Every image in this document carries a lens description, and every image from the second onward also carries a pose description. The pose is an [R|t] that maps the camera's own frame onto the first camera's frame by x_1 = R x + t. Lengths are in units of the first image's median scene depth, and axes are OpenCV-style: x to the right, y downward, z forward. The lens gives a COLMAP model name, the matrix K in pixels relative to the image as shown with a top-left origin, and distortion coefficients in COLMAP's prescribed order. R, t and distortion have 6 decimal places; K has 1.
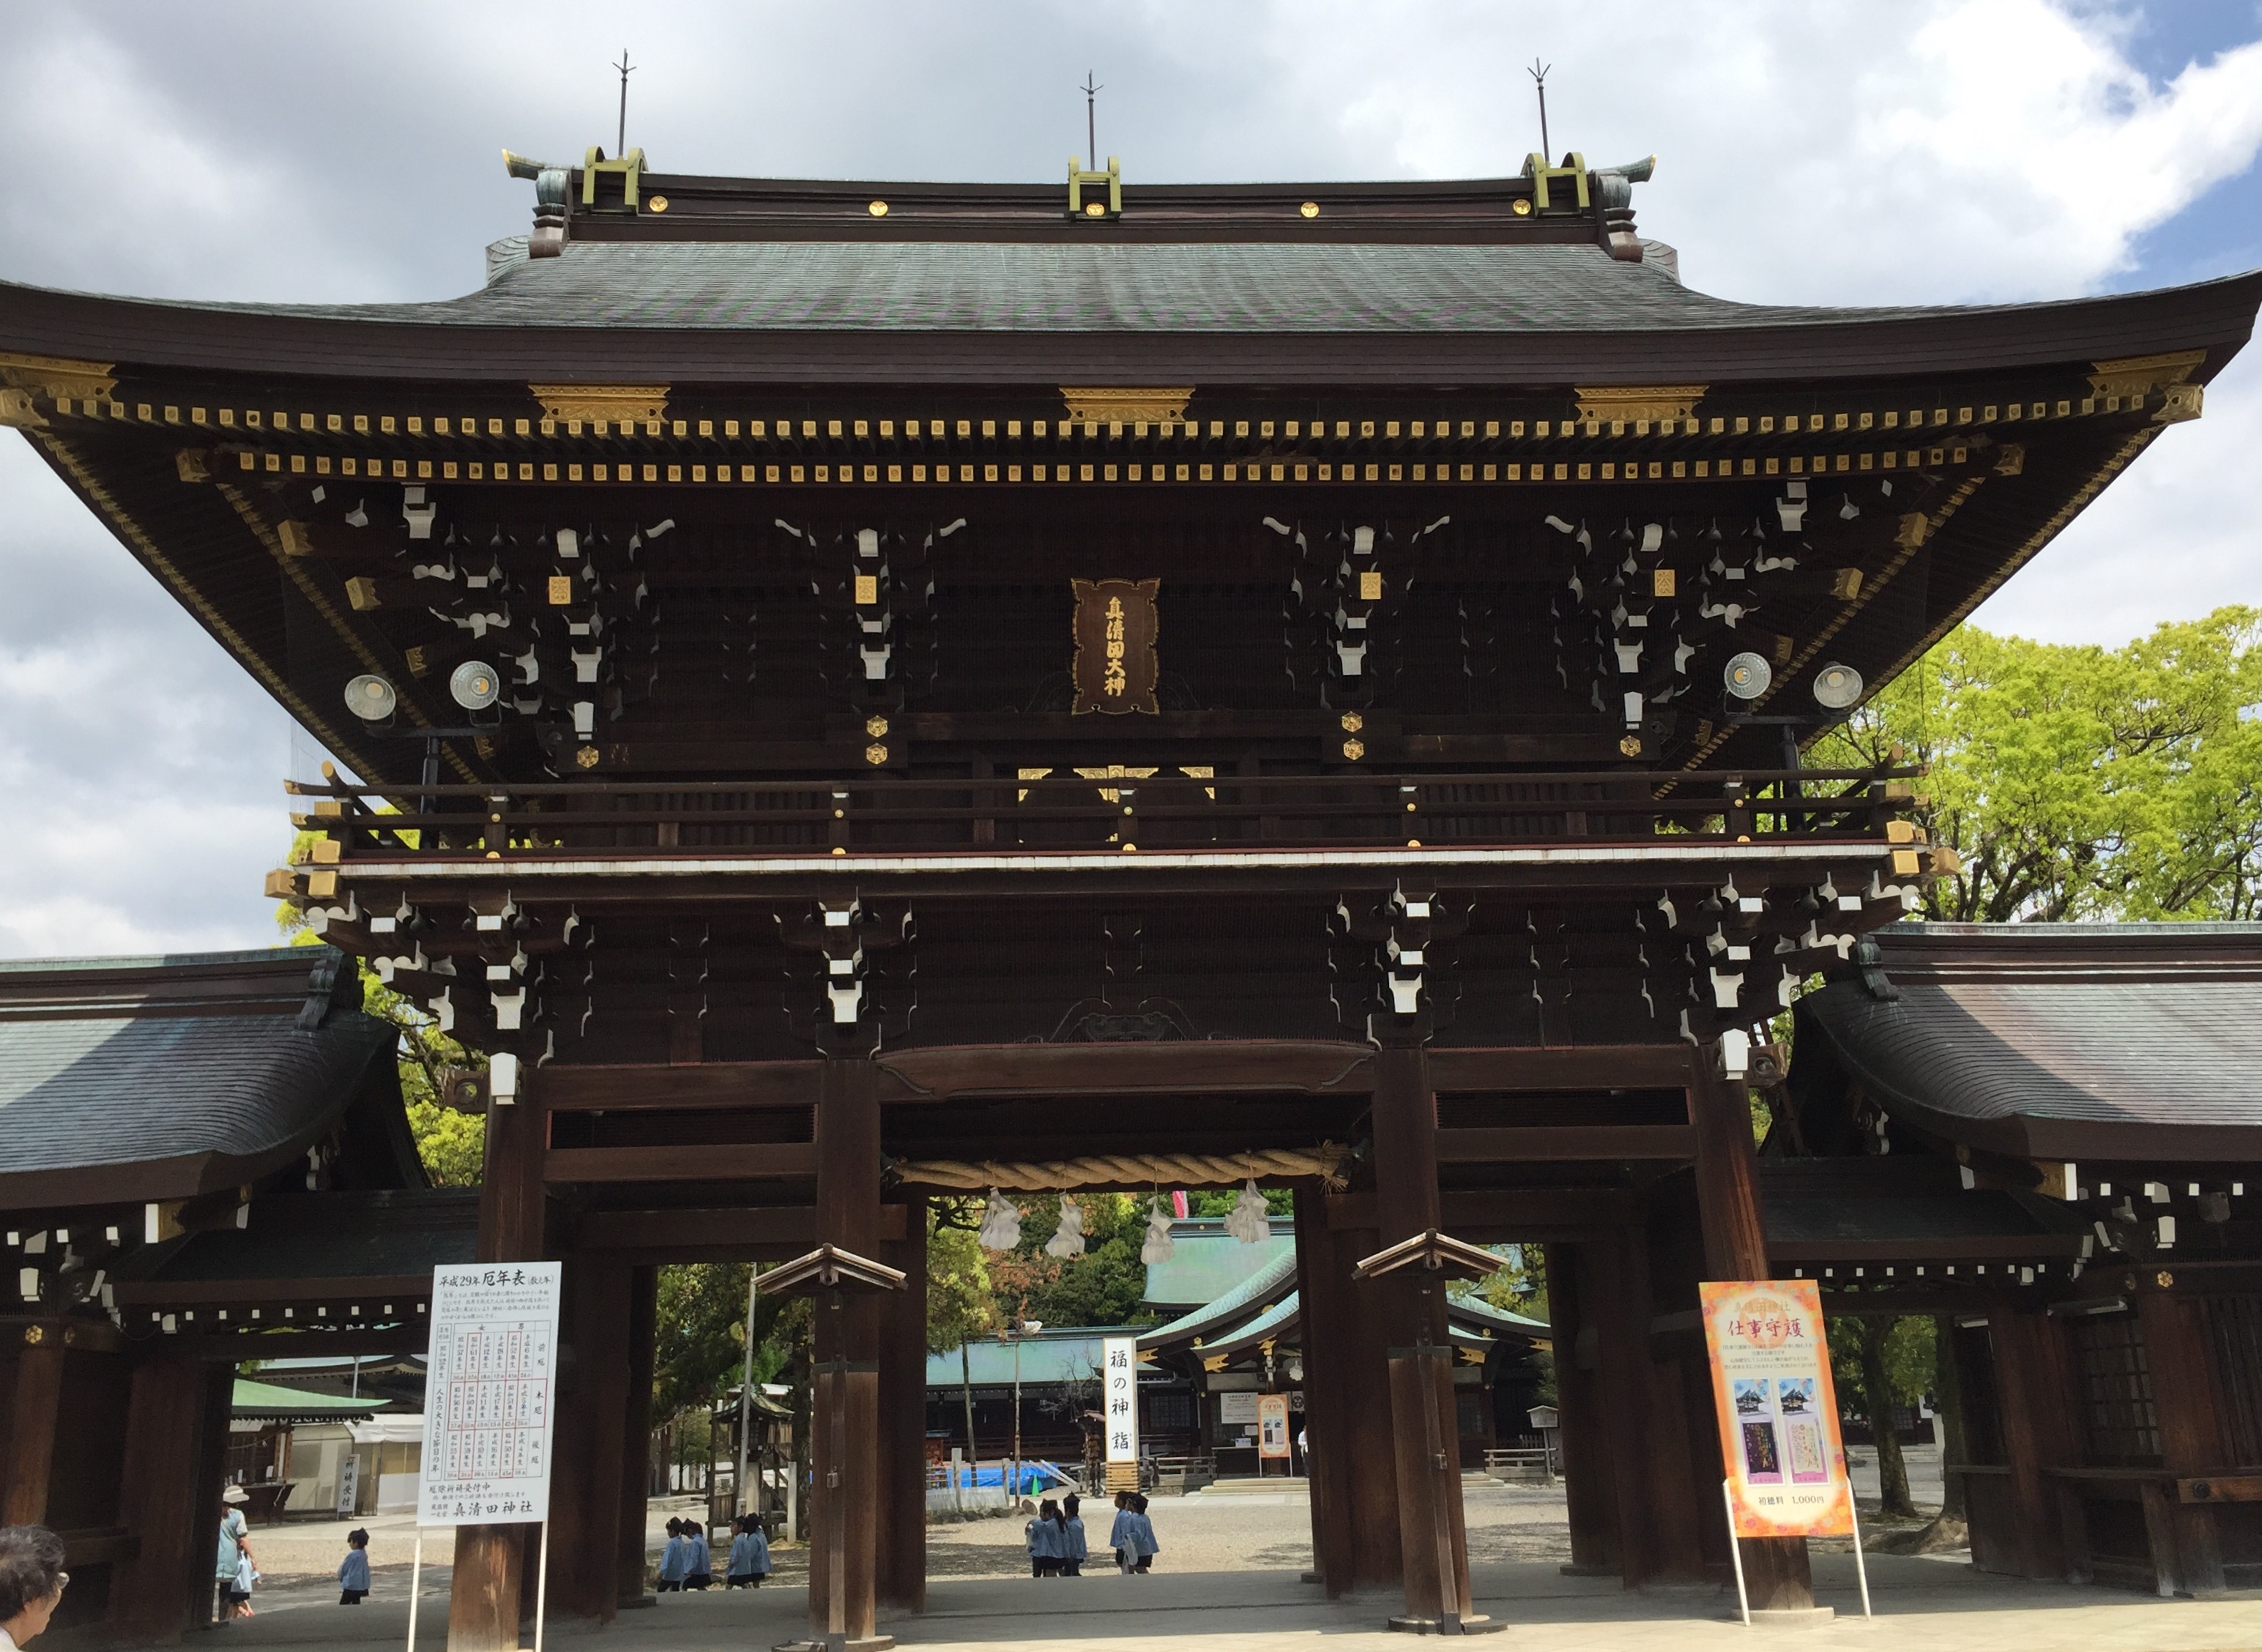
lens RADIAL K [[2071.3, 0, 1145.1], [0, 2071.3, 795.0], [0, 0, 1]] dist [0.045642, 0.000000]
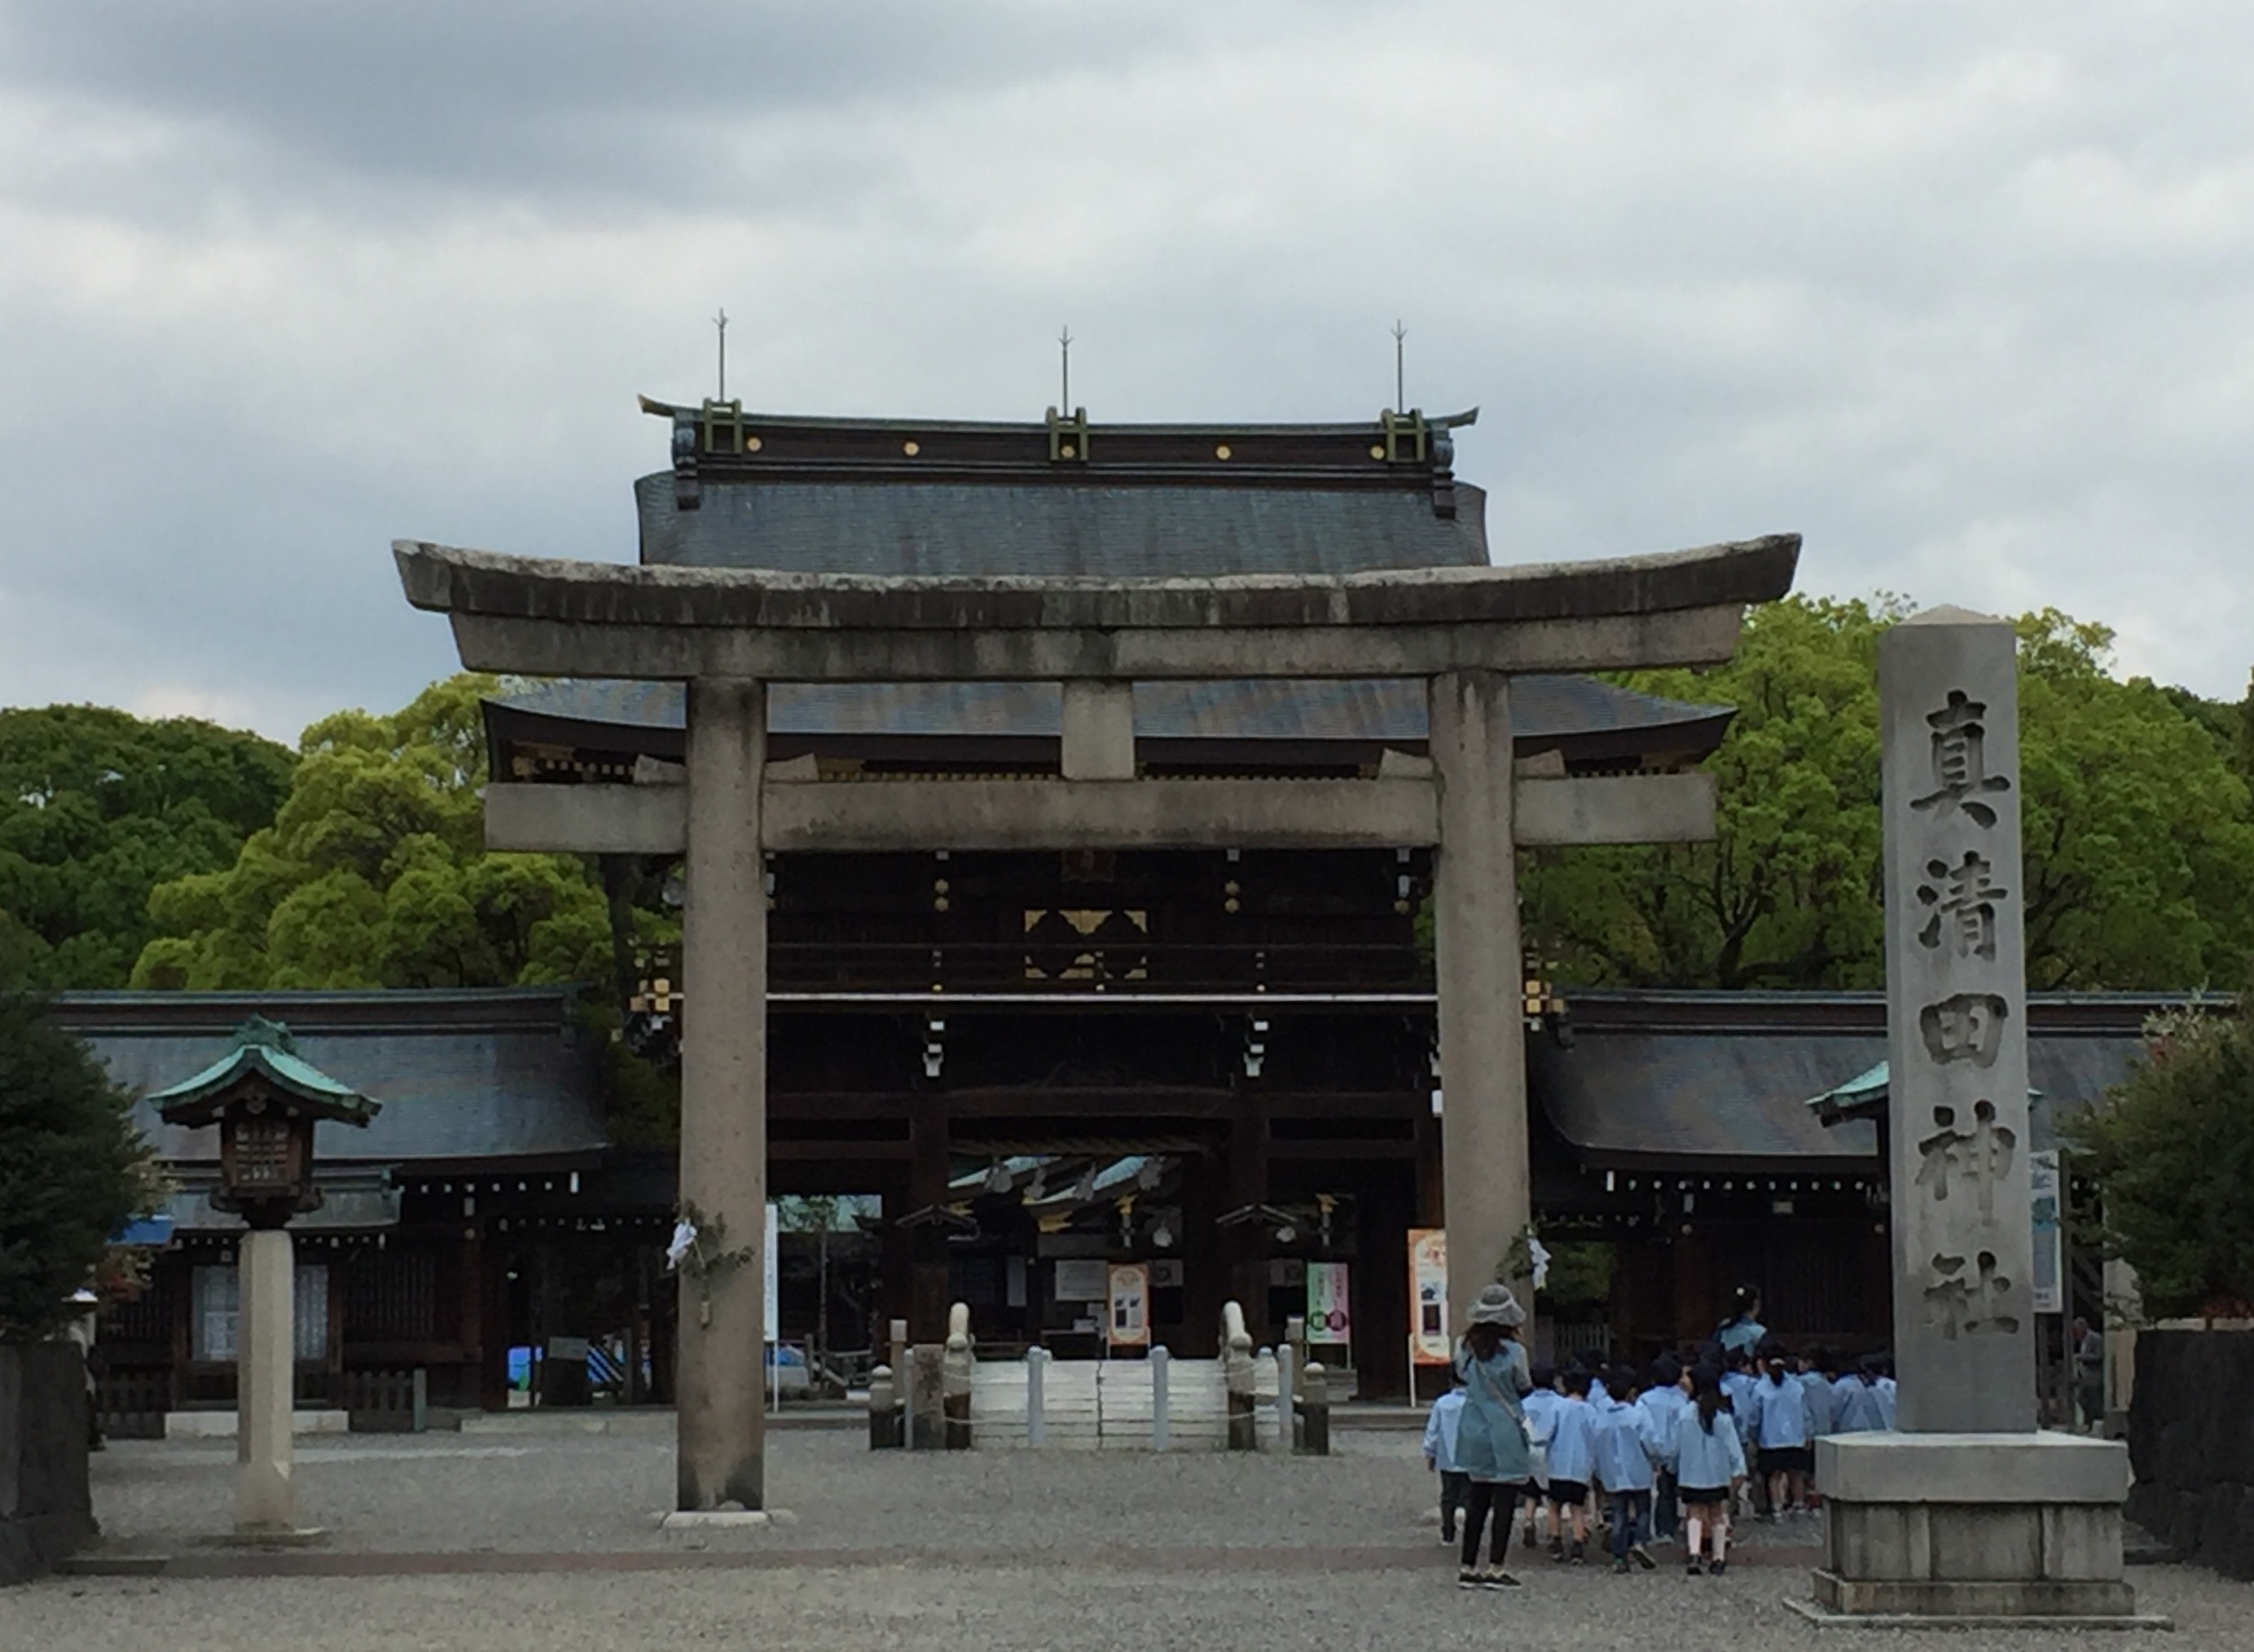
lens RADIAL K [[5316.0, 0, 1123.8], [0, 5316.0, 819.0], [0, 0, 1]] dist [0.030180, 0.000000]
pose [[0.997424, 0.027651, 0.066185, -0.270113], [-0.040443, 0.978851, 0.200535, -0.949527], [-0.059240, -0.202695, 0.977448, -3.152933]]
